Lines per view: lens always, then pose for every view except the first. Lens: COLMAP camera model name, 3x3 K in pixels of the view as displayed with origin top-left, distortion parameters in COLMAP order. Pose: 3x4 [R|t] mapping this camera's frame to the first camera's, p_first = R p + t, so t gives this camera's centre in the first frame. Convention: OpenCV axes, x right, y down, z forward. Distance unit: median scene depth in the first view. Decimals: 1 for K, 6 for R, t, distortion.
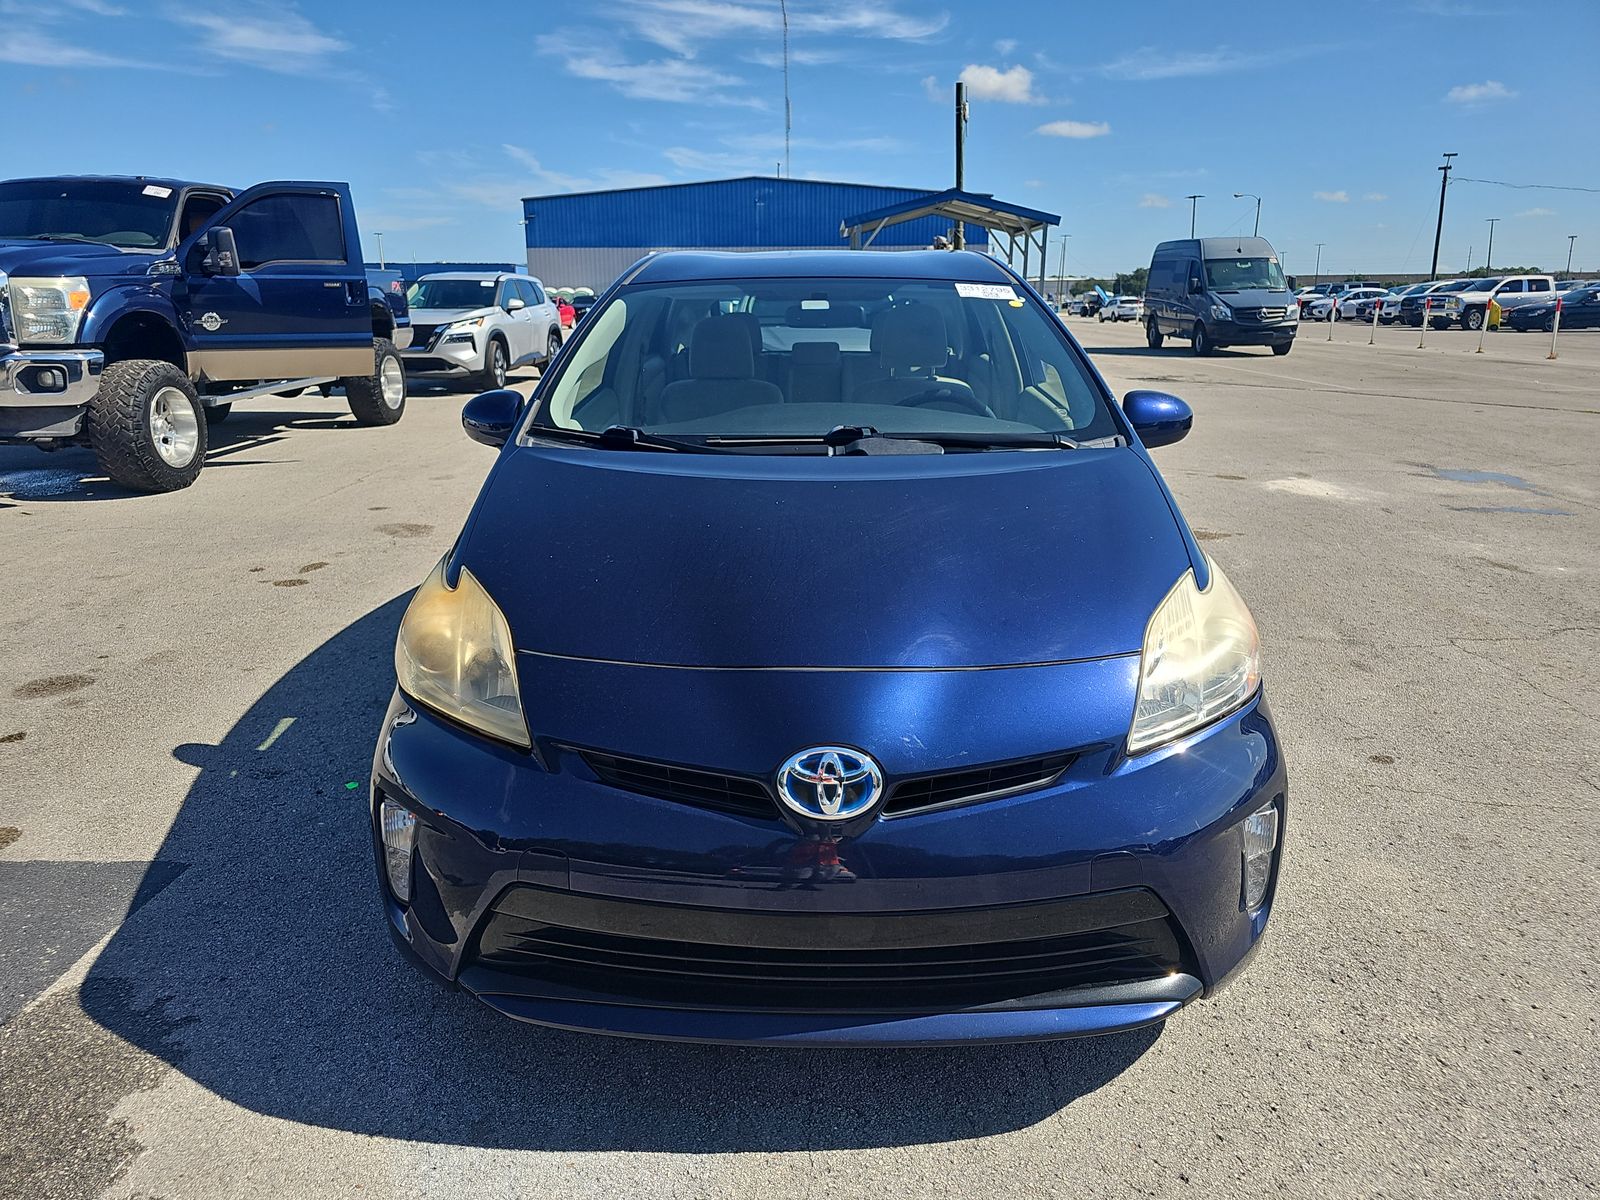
lens RADIAL K [[1053.3, 0, 789.4], [0, 1053.3, 612.3], [0, 0, 1]] dist [0.027444, -0.020617]
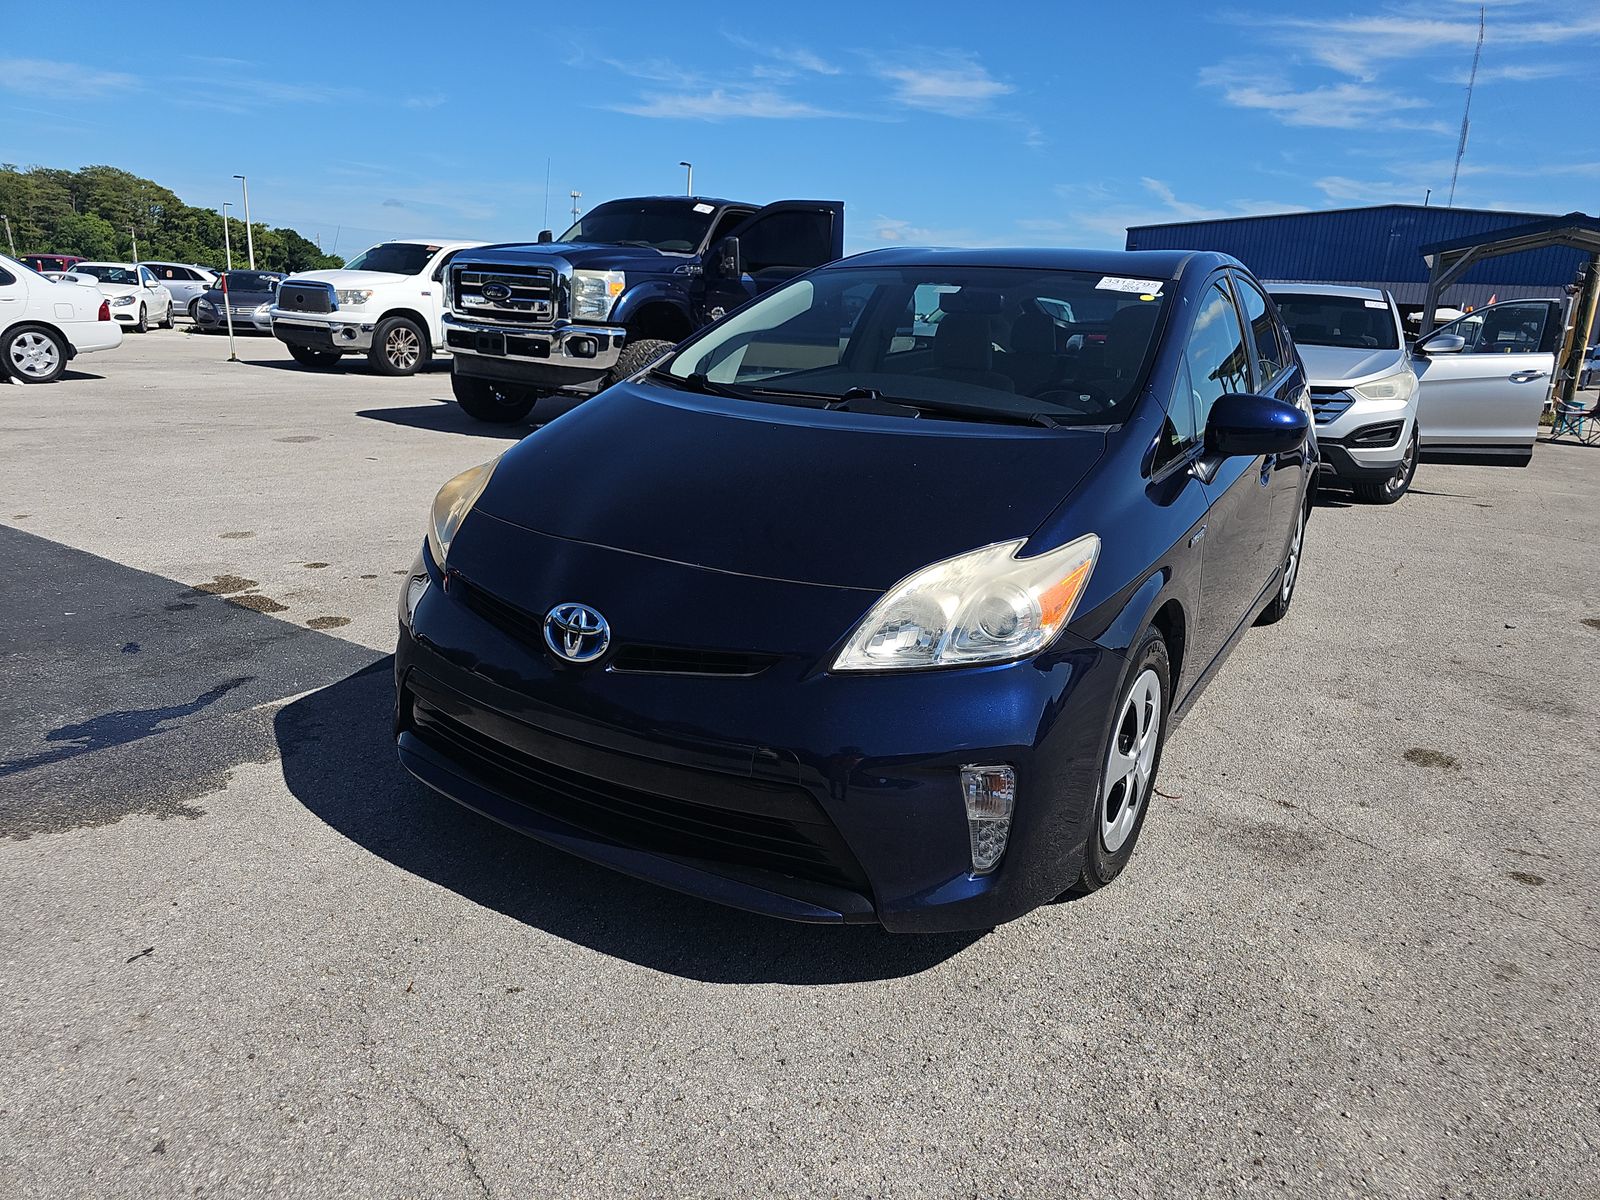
lens RADIAL K [[1051.8, 0, 800.0], [0, 1051.8, 600.0], [0, 0, 1]] dist [0.006932, -0.003633]
pose [[0.859916, 0.180021, -0.477637, 0.205319], [-0.196170, 0.980434, 0.016350, 0.012917], [0.471234, 0.079639, 0.878405, 0.008241]]
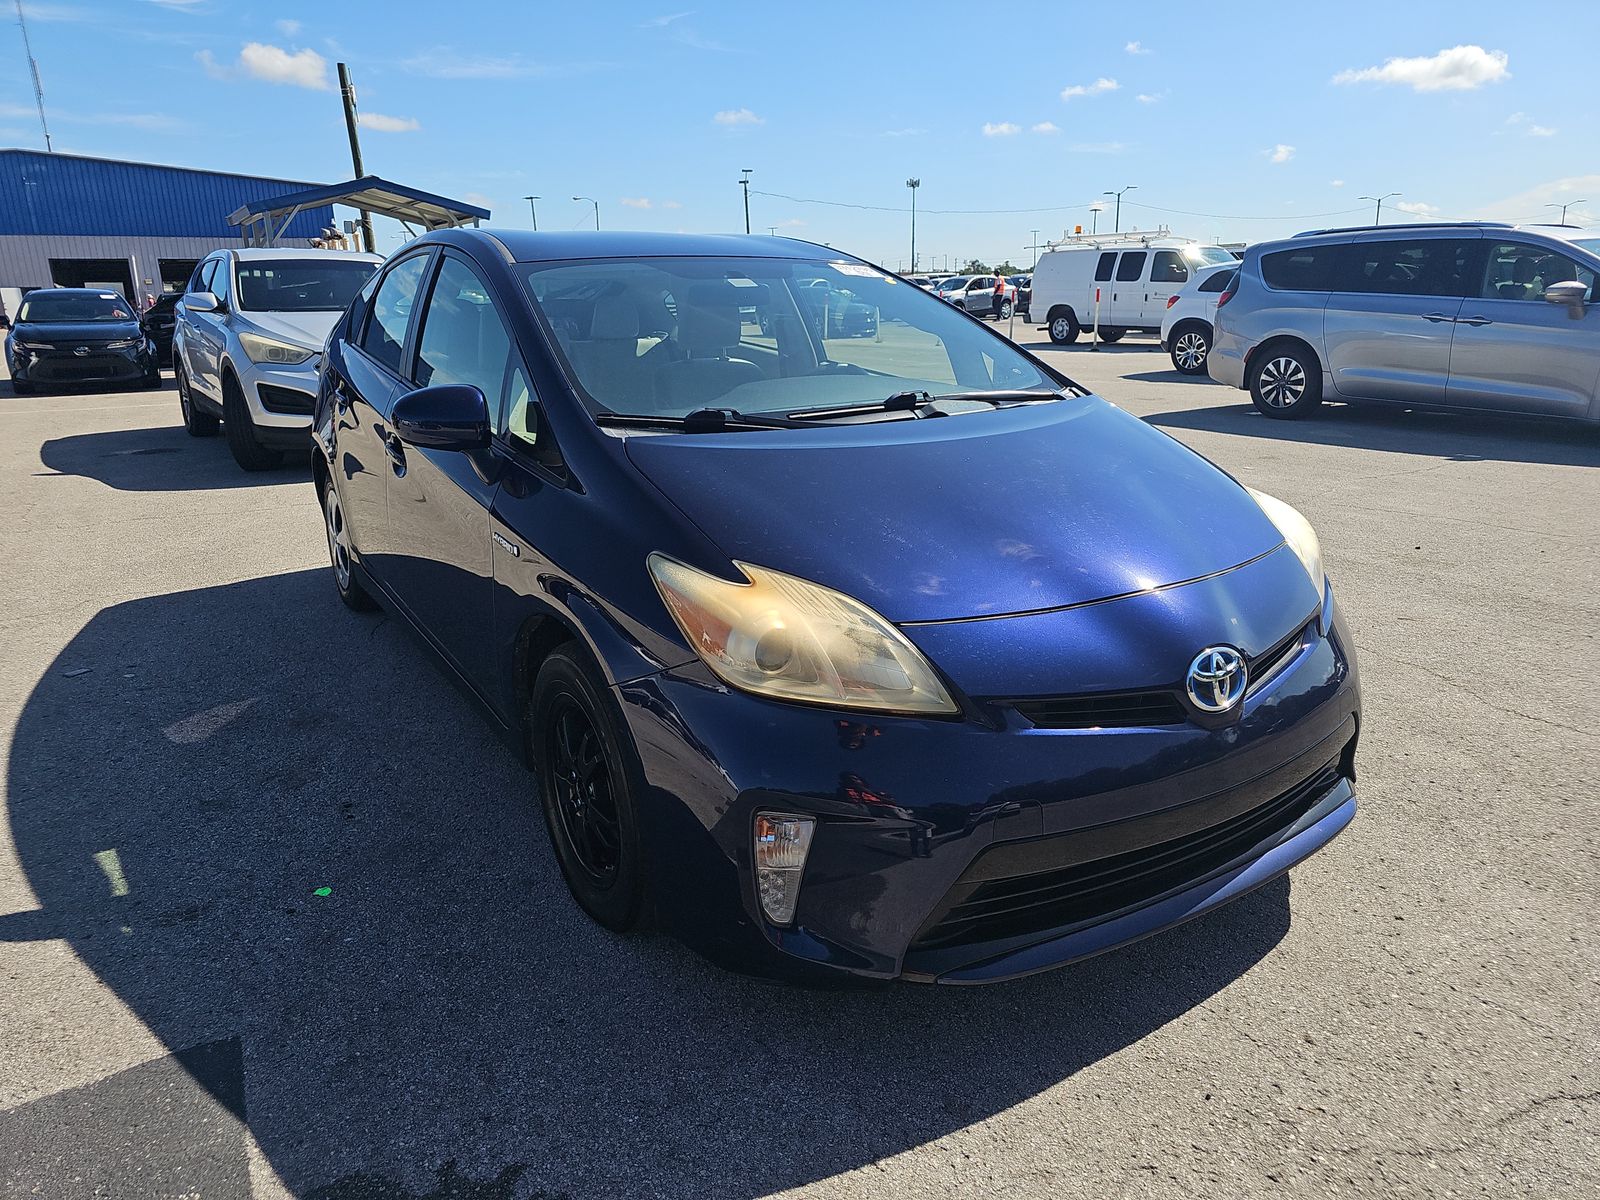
lens RADIAL K [[1053.3, 0, 789.4], [0, 1053.3, 612.3], [0, 0, 1]] dist [0.027444, -0.020617]
pose [[0.837042, -0.168010, 0.520704, -0.229654], [0.167199, 0.984707, 0.048948, -0.010792], [-0.520965, 0.046090, 0.852333, 0.059904]]
